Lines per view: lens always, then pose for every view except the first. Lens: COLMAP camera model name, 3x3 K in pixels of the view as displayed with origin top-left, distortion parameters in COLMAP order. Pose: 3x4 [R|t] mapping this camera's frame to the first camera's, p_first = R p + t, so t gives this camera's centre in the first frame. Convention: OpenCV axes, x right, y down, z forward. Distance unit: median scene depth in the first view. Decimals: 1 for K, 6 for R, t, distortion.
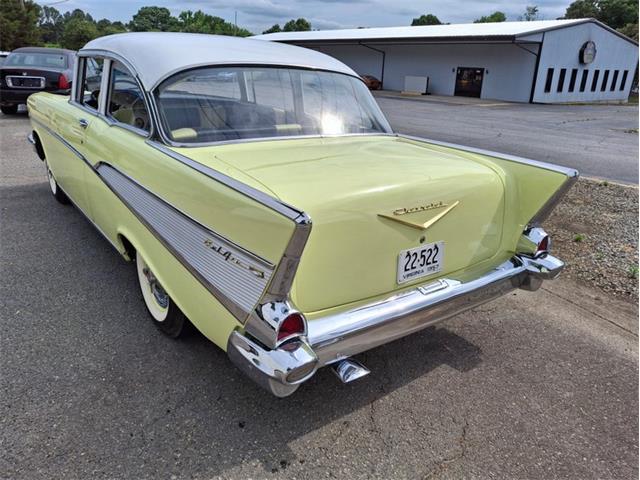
lens RADIAL K [[463.2, 0, 317.0], [0, 463.2, 238.3], [0, 0, 1]] dist [-0.044726, 0.025241]
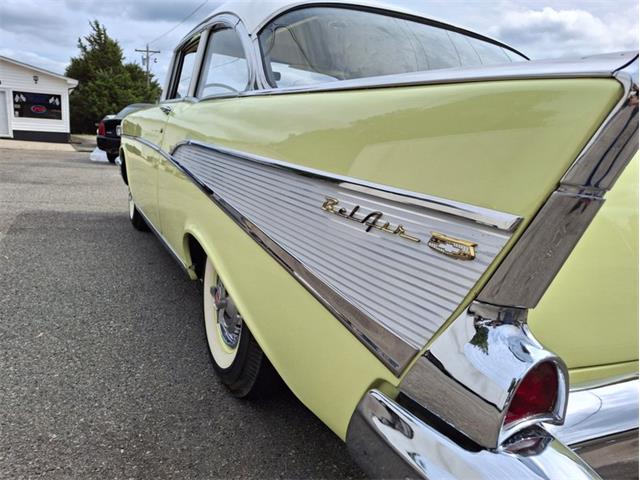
lens RADIAL K [[491.3, 0, 315.5], [0, 491.3, 240.7], [0, 0, 1]] dist [0.018347, -0.030346]
pose [[0.979177, 0.077214, -0.187750, -0.054690], [-0.103127, 0.985815, -0.132416, 0.045242], [0.174862, 0.149021, 0.973250, 0.179579]]
